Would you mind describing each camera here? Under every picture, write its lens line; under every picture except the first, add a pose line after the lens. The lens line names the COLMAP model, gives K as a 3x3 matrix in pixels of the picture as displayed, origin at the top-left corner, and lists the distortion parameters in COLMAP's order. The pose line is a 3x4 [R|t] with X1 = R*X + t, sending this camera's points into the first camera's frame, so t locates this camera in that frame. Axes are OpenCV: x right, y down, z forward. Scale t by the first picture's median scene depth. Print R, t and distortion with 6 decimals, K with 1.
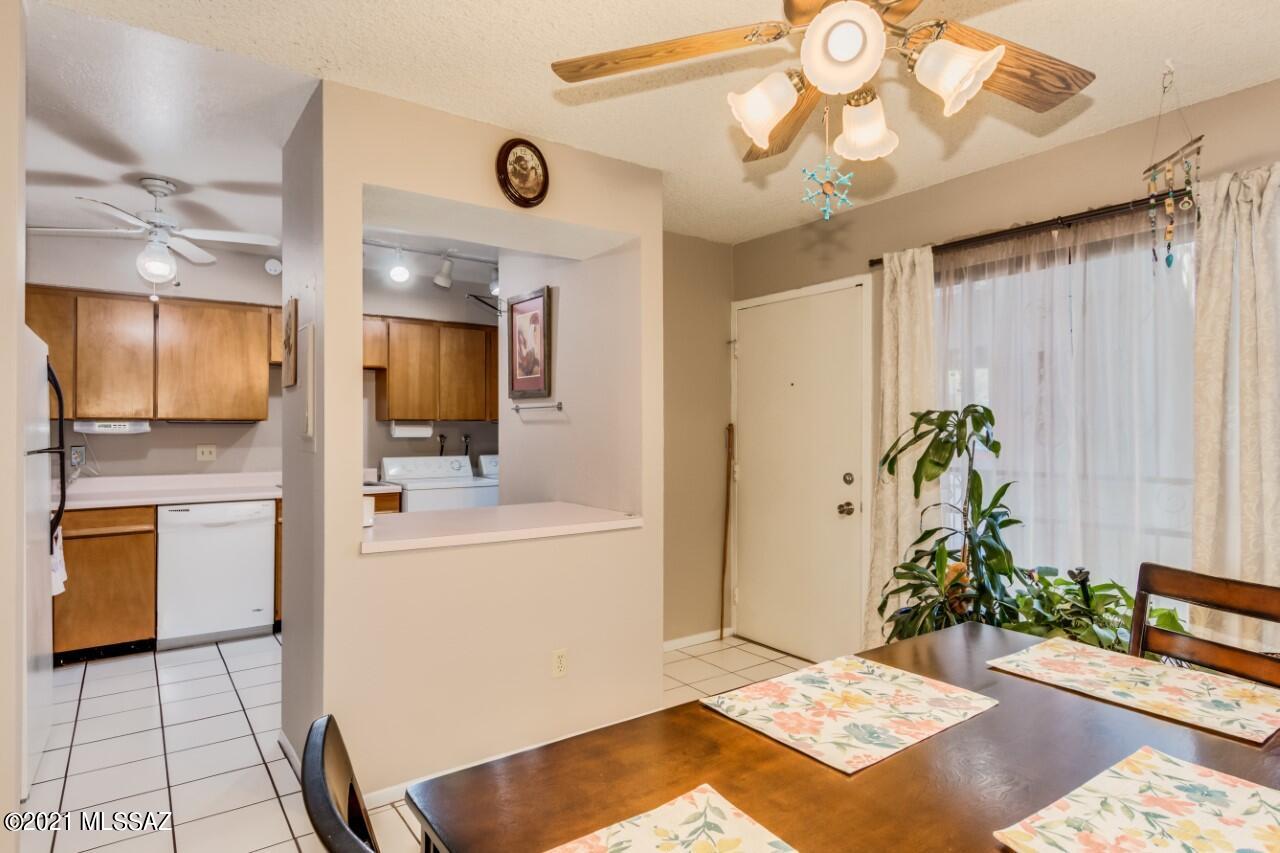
lens RADIAL K [[698.4, 0, 637.7], [0, 698.4, 420.9], [0, 0, 1]] dist [-0.002085, -0.000184]
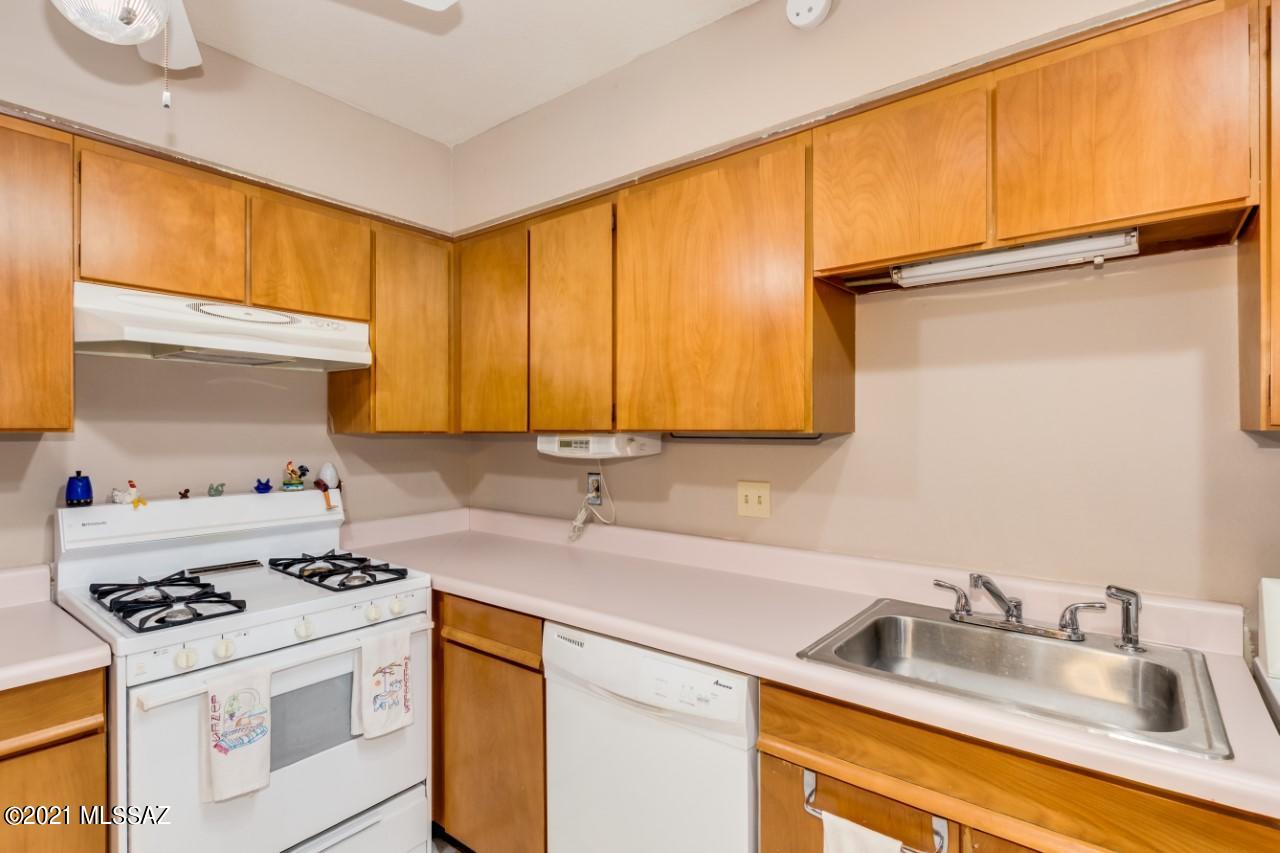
lens RADIAL K [[605.4, 0, 635.6], [0, 605.4, 428.8], [0, 0, 1]] dist [0.002743, -0.001307]
pose [[0.272417, -0.000069, -0.962179, -0.241065], [0.012999, 0.999909, 0.003608, -0.005079], [0.962092, -0.013490, 0.272393, 0.808453]]
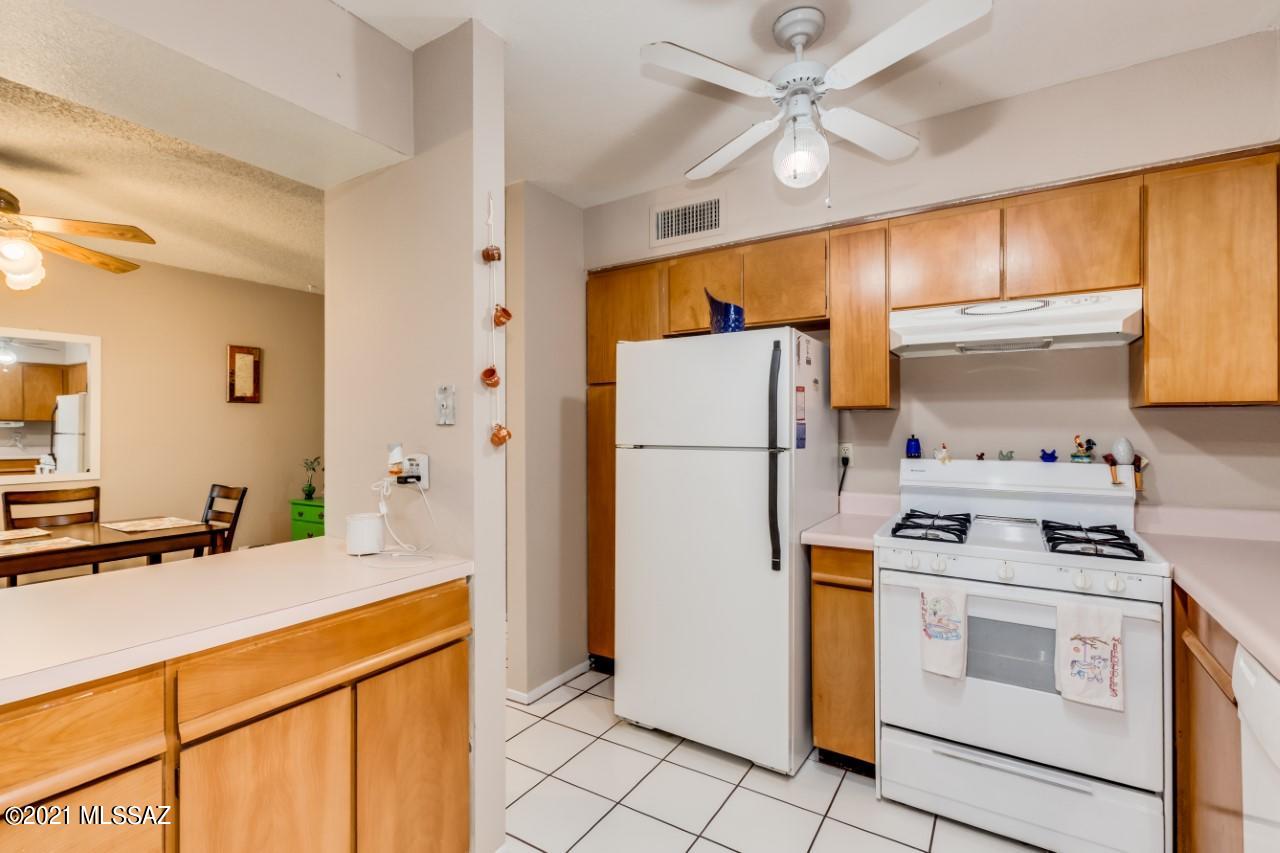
lens RADIAL K [[605.4, 0, 645.4], [0, 605.4, 418.7], [0, 0, 1]] dist [0.002743, -0.001307]
pose [[-0.928952, -0.000198, -0.370201, -0.252774], [0.009805, 0.999636, -0.025140, 0.010776], [0.370071, -0.026984, -0.928611, 0.971294]]
